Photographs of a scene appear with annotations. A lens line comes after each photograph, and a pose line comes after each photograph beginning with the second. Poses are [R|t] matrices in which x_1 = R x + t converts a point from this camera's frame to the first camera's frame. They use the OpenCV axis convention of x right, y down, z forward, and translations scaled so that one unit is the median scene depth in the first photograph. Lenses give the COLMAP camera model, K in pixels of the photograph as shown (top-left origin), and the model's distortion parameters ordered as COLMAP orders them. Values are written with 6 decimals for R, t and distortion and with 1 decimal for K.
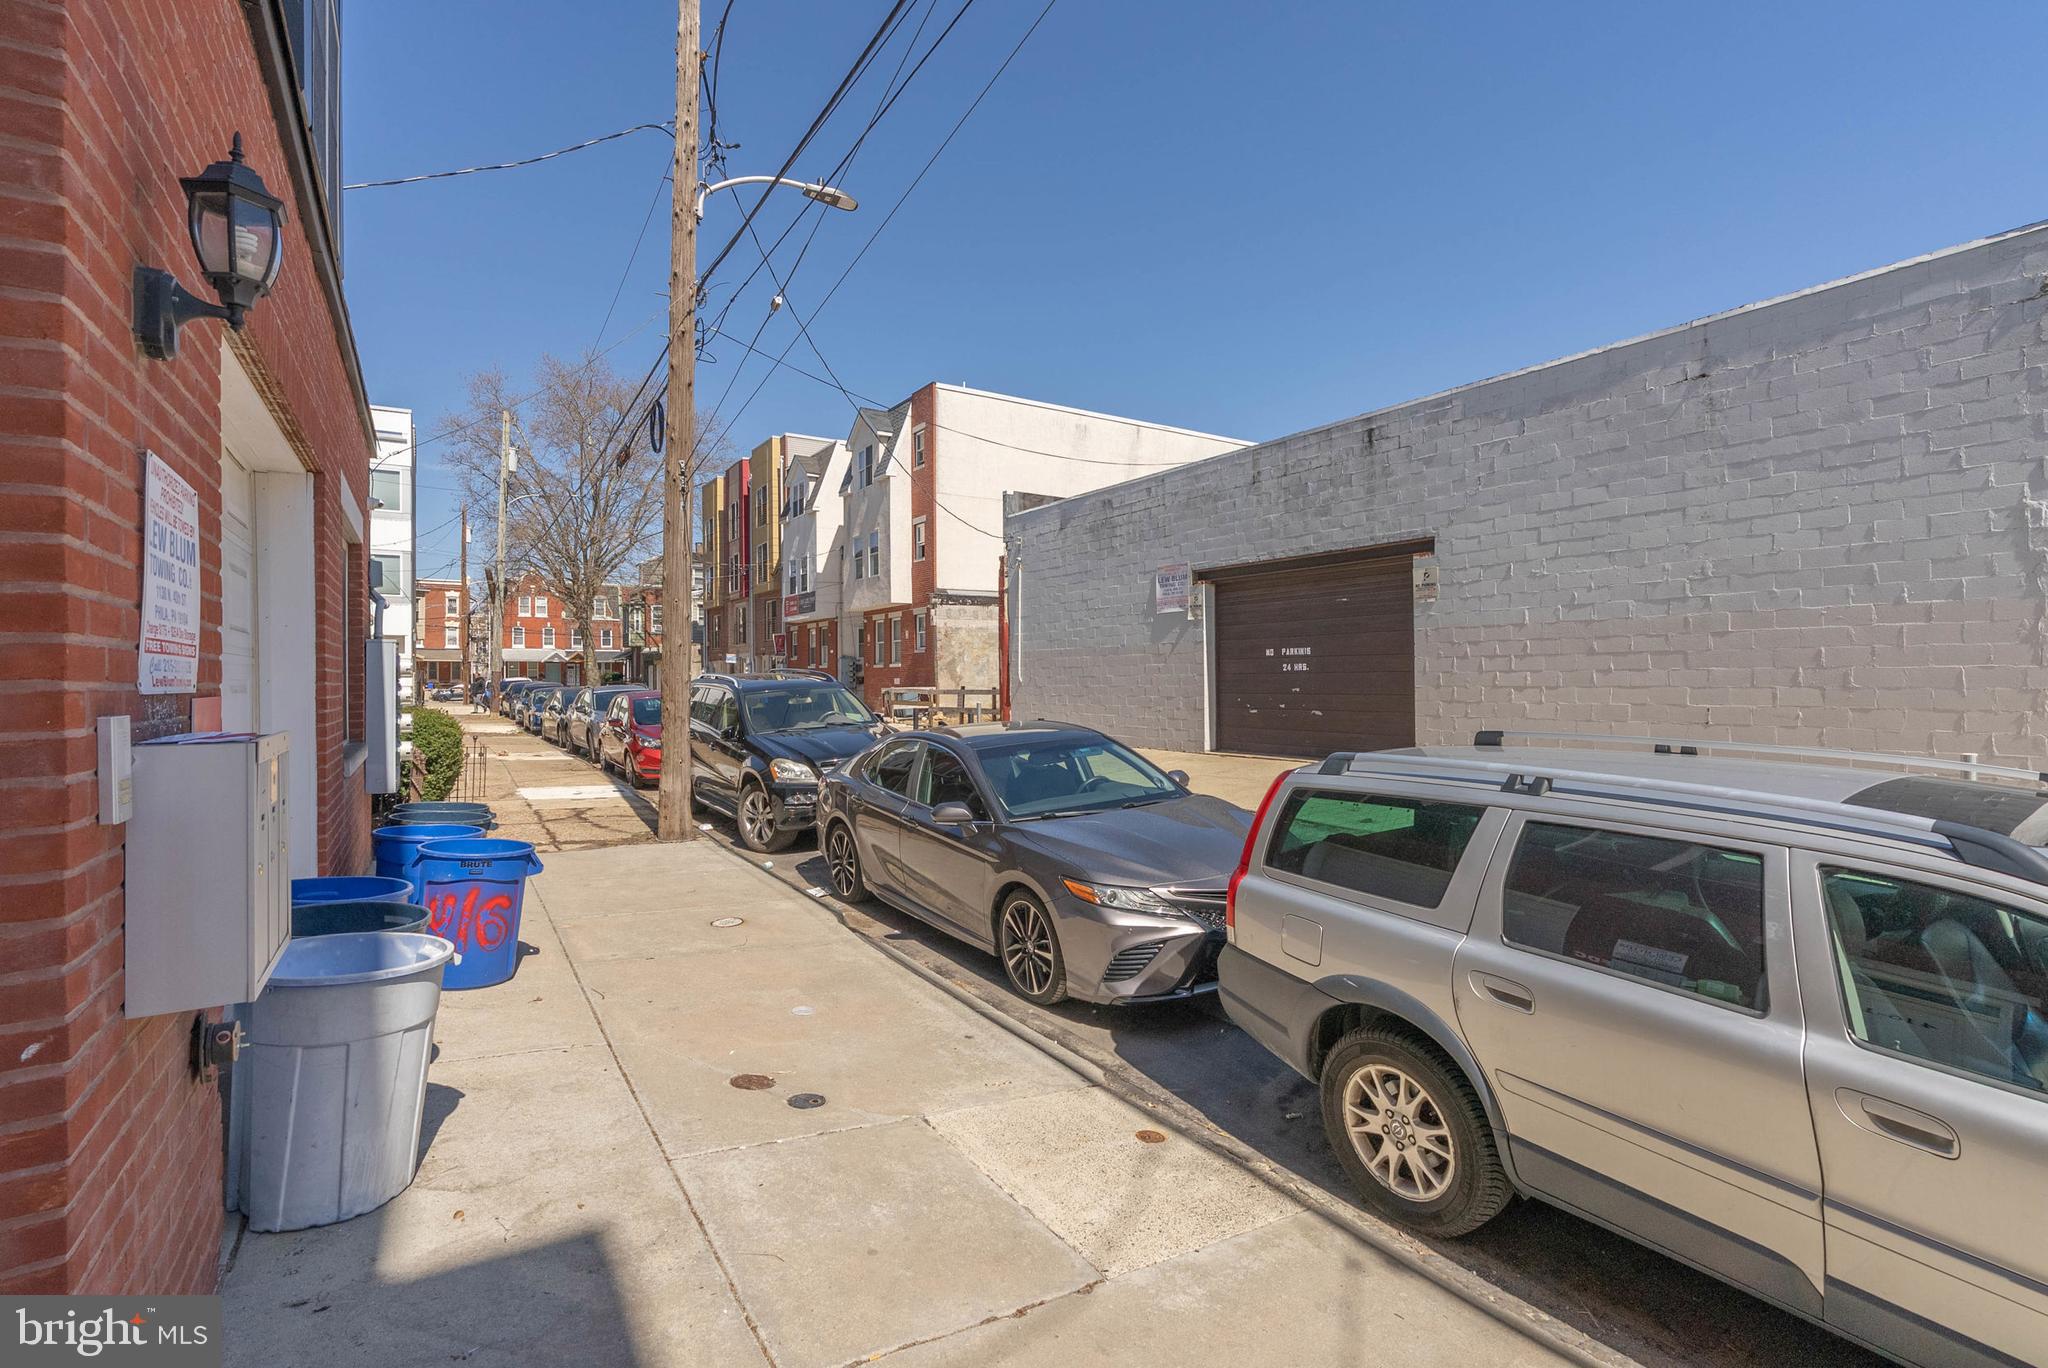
lens RADIAL K [[934.7, 0, 1039.7], [0, 934.7, 674.5], [0, 0, 1]] dist [0.002212, 0.001512]
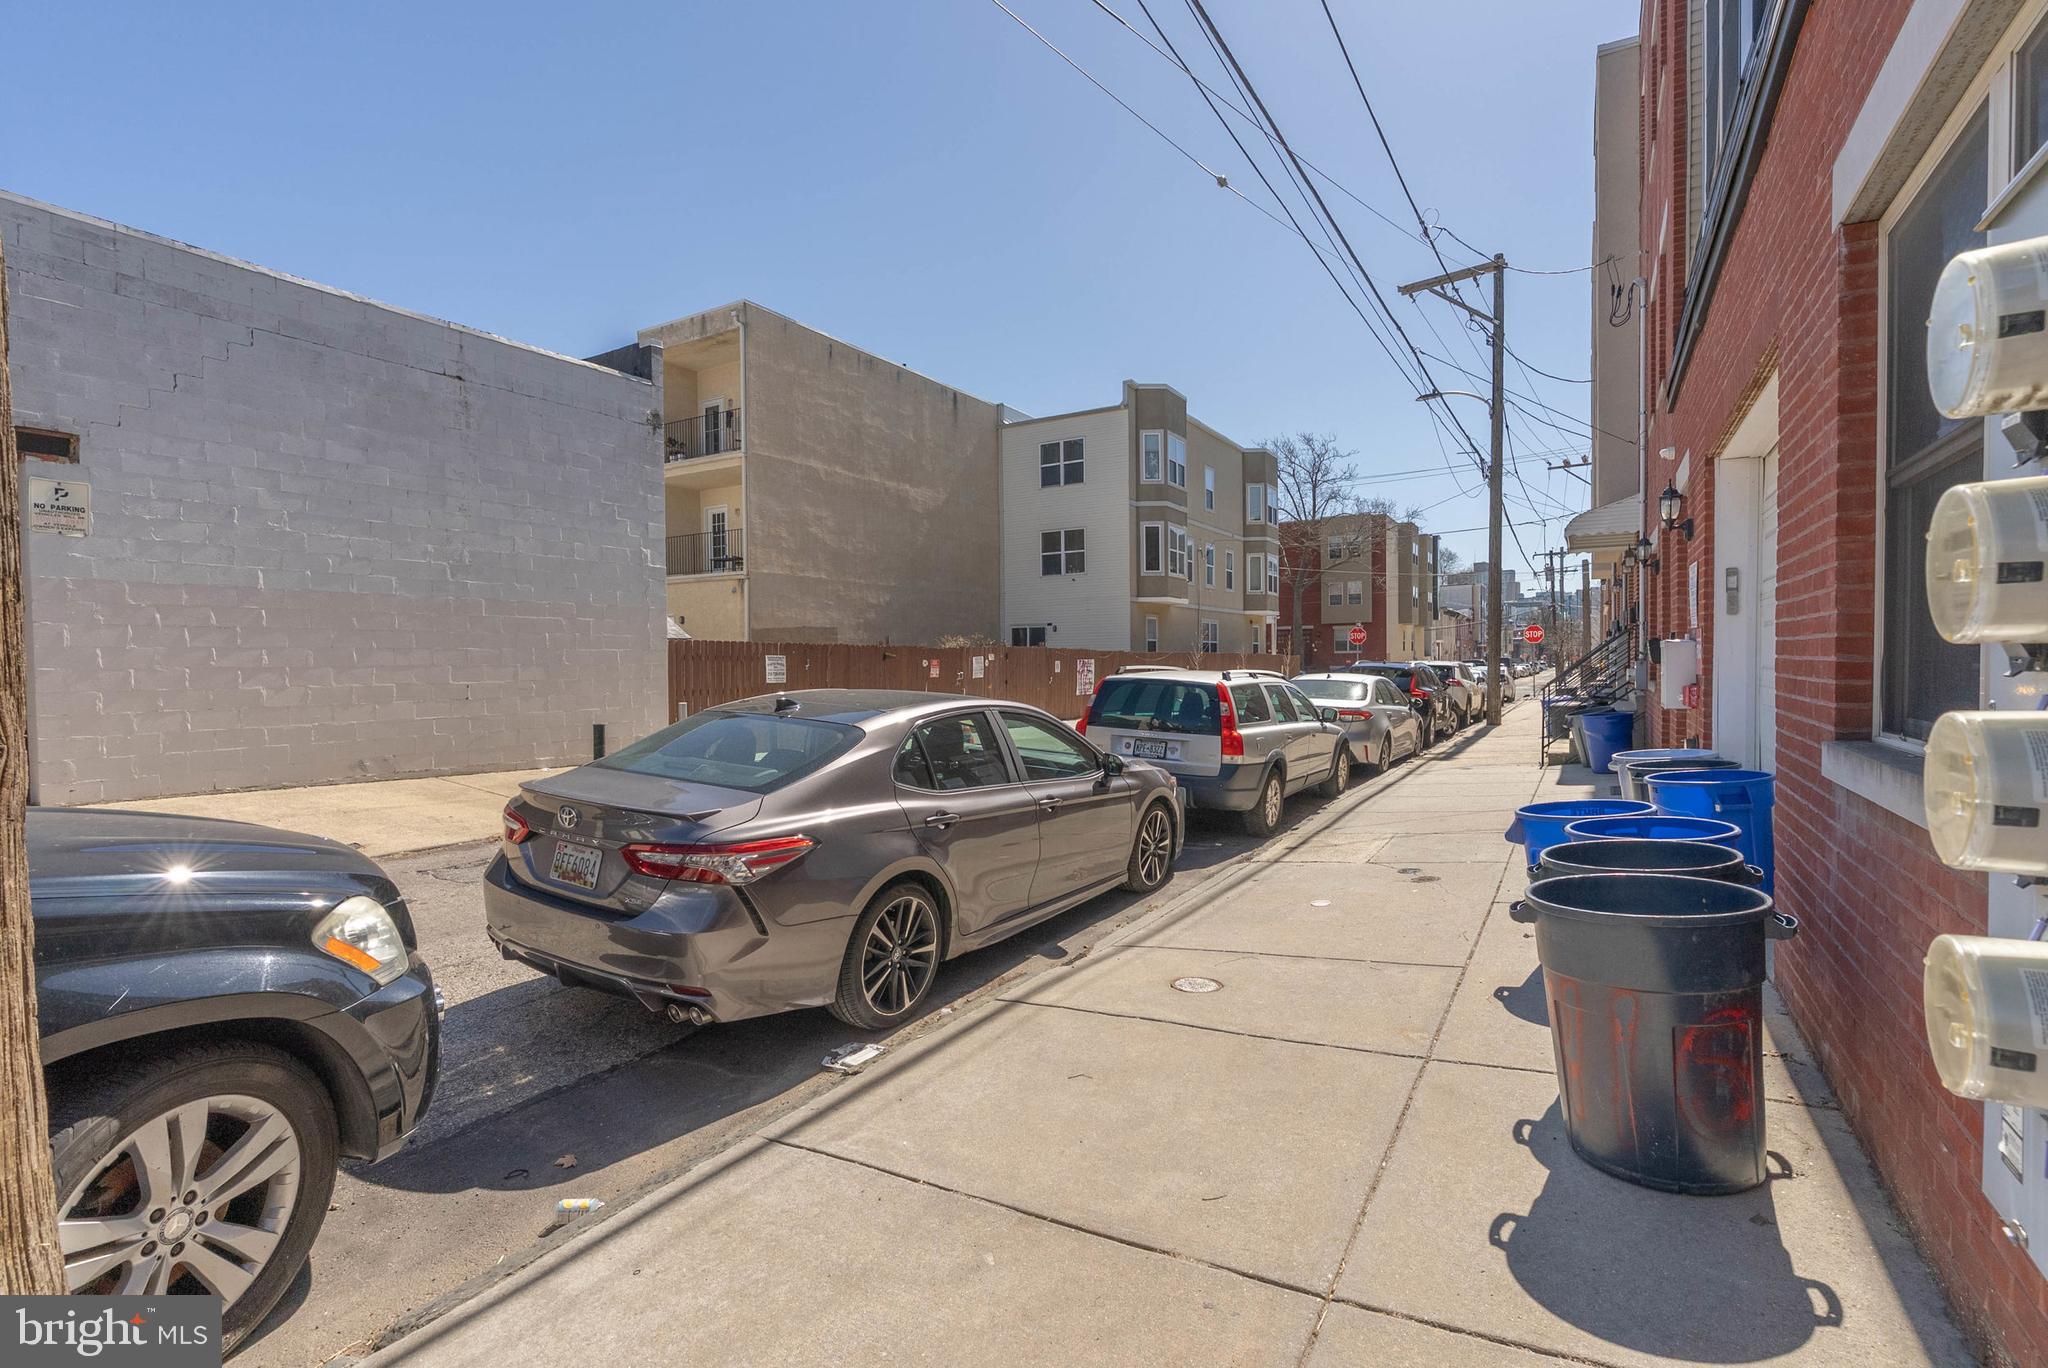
lens RADIAL K [[934.7, 0, 1036.4], [0, 934.7, 697.8], [0, 0, 1]] dist [0.002212, 0.001512]
pose [[-0.431264, -0.016156, 0.902081, -0.523453], [0.019951, 0.999424, 0.027437, 0.031236], [-0.902005, 0.029830, -0.430694, 0.817134]]
